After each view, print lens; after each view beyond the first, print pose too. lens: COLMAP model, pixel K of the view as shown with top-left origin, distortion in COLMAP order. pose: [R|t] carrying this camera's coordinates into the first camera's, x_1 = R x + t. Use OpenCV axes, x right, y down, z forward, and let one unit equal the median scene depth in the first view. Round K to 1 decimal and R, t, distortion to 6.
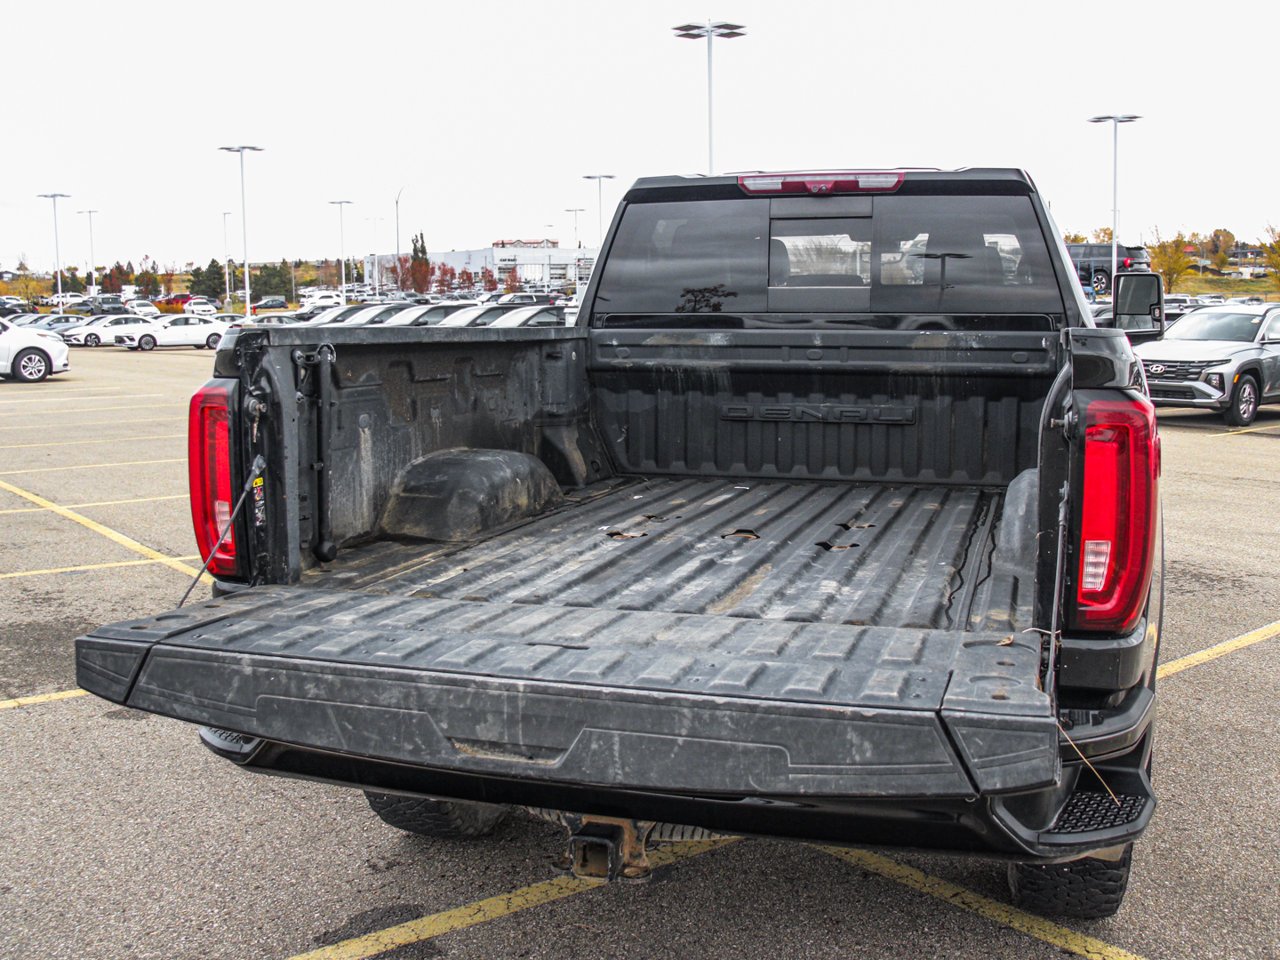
lens RADIAL K [[1292.3, 0, 668.5], [0, 1292.3, 485.2], [0, 0, 1]] dist [-0.124063, 0.088899]
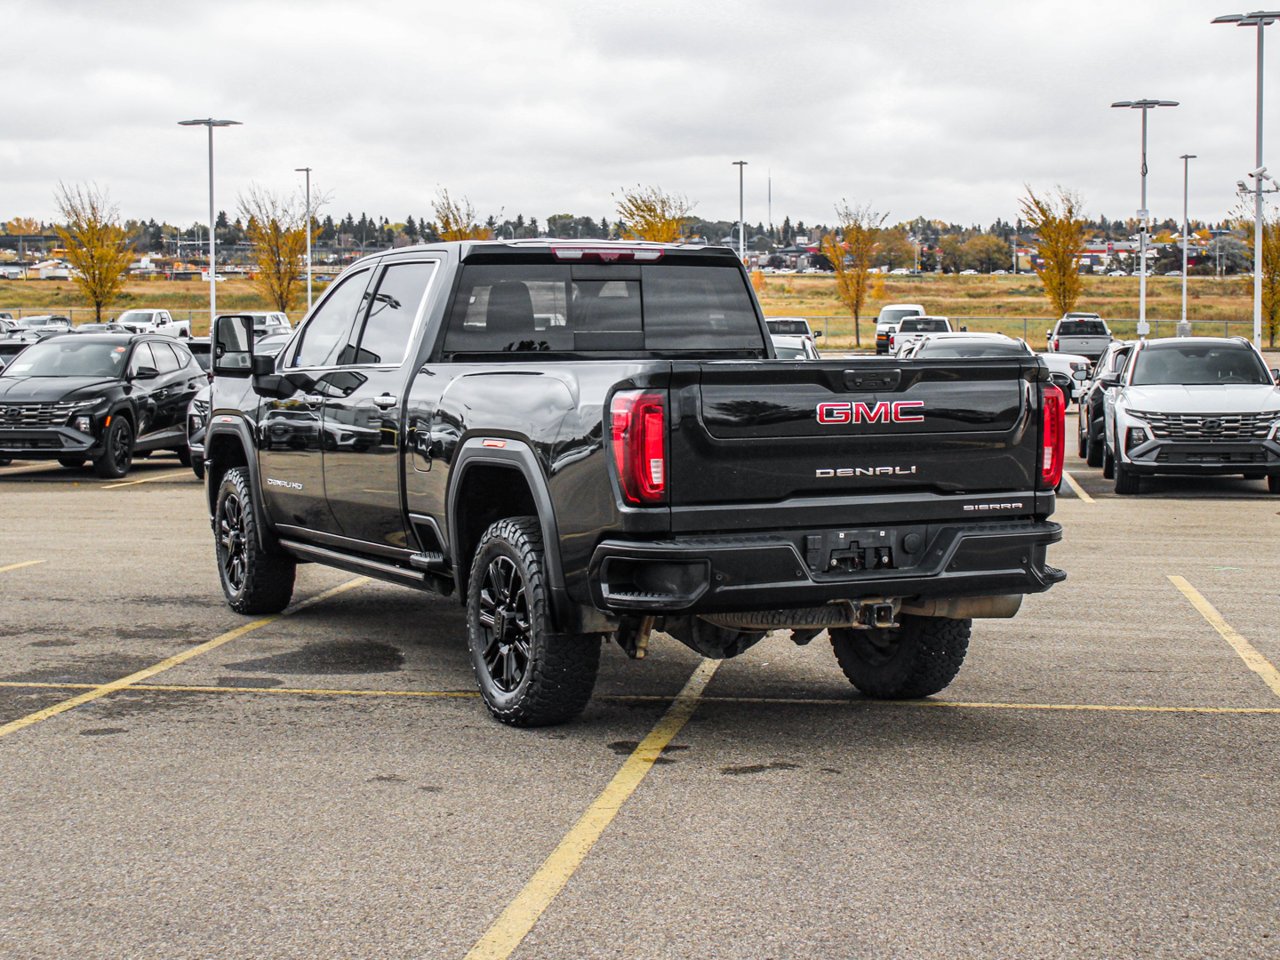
lens RADIAL K [[2170.3, 0, 640.0], [0, 2170.3, 480.0], [0, 0, 1]] dist [-0.017143, 0.012667]
pose [[0.745543, -0.045318, 0.664915, -0.229832], [0.092380, 0.995081, -0.035761, 0.014190], [-0.660024, 0.088086, 0.746063, -0.117387]]
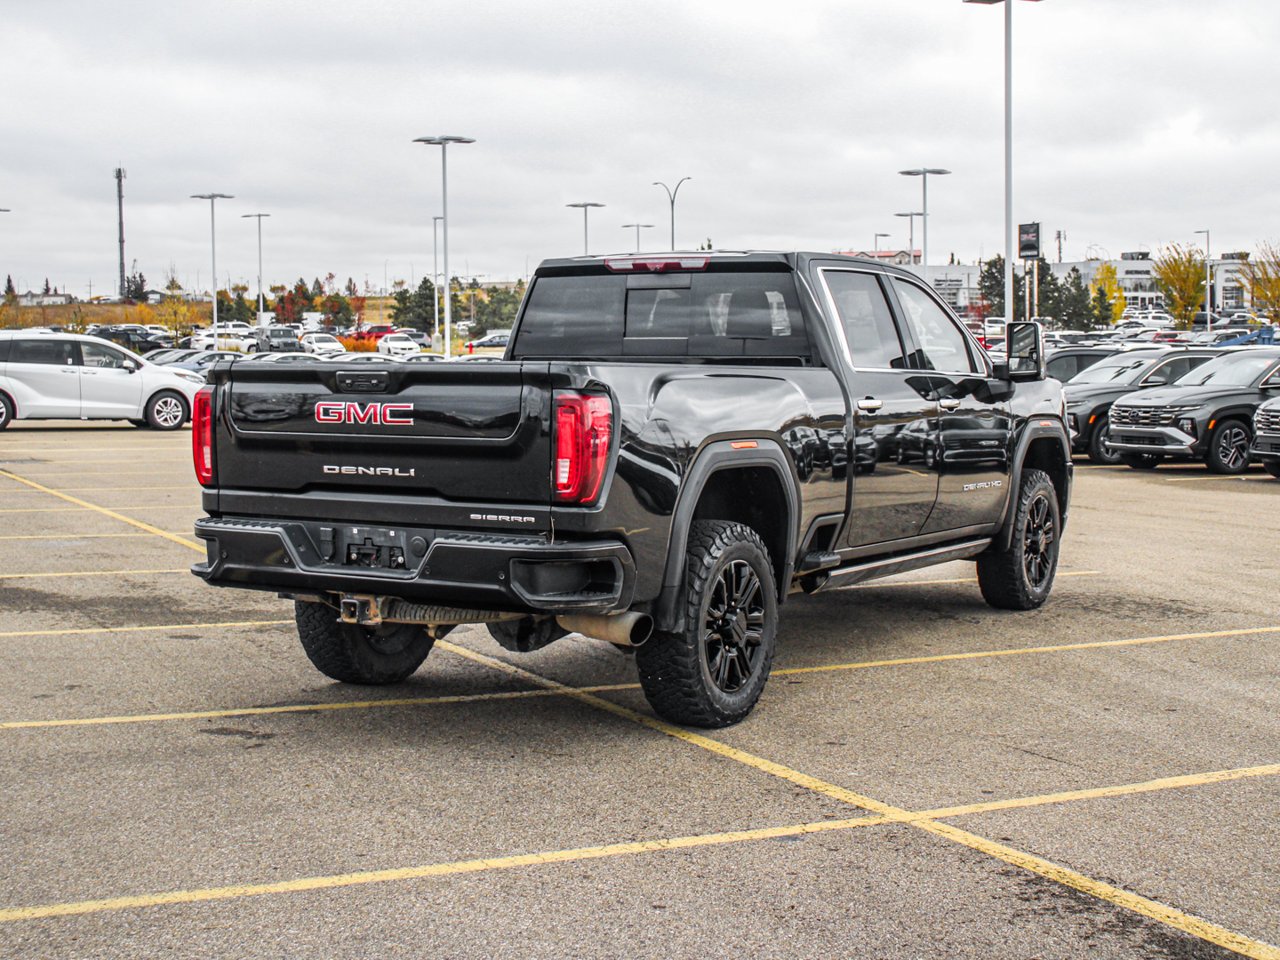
lens RADIAL K [[1912.3, 0, 640.0], [0, 1912.3, 480.0], [0, 0, 1]] dist [-0.009752, 0.068631]
pose [[0.973211, 0.022218, -0.228836, 0.096895], [-0.038091, 0.997146, -0.065181, 0.022821], [0.226735, 0.072152, 0.971280, -0.169835]]
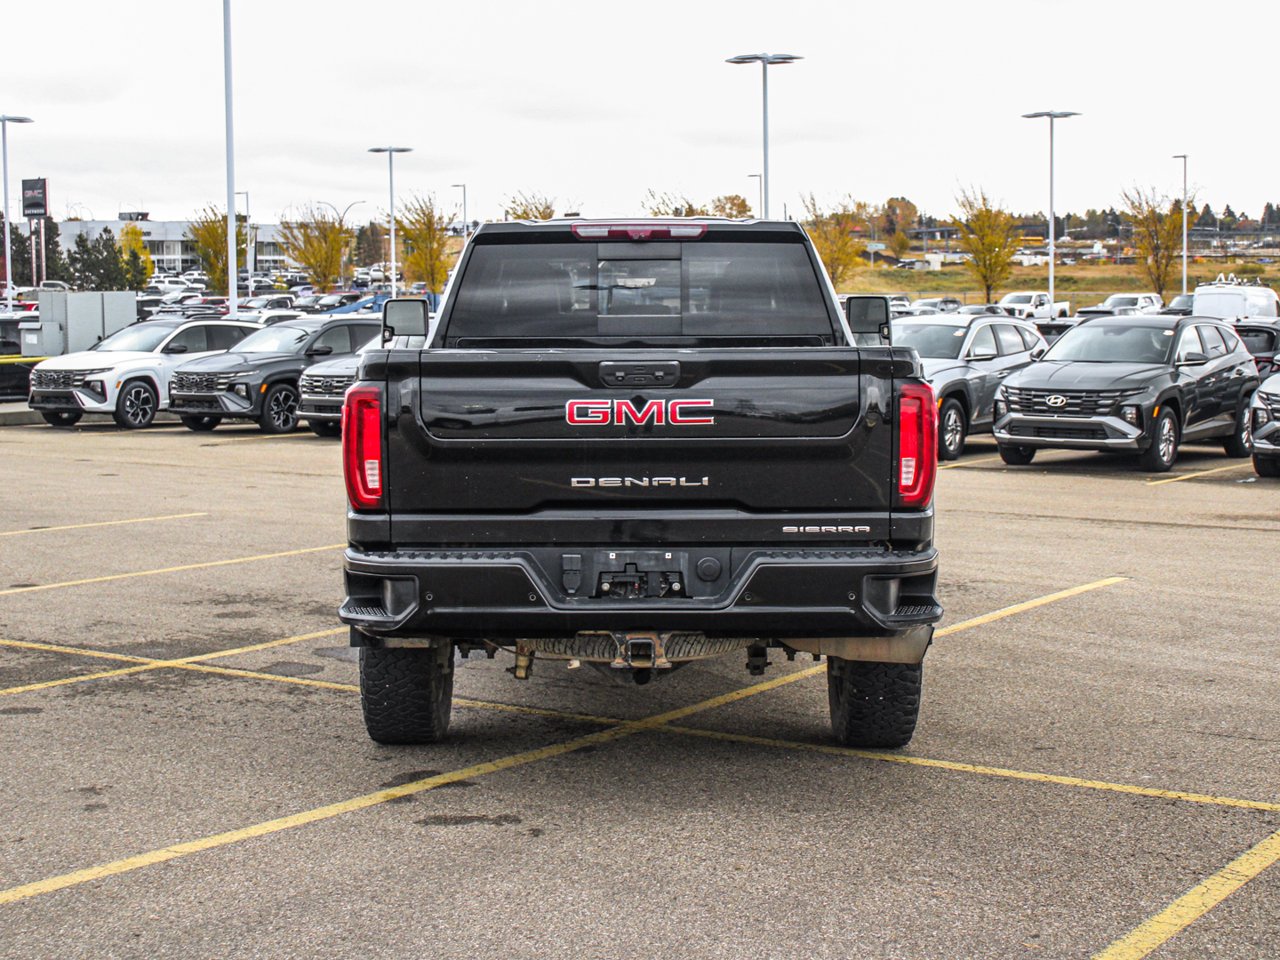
lens RADIAL K [[1998.8, 0, 640.0], [0, 1998.8, 480.0], [0, 0, 1]] dist [0.016081, 0.159389]
pose [[0.961305, -0.023770, 0.274459, -0.069170], [0.039128, 0.997951, -0.050616, 0.016859], [-0.272694, 0.059397, 0.960266, -0.139537]]
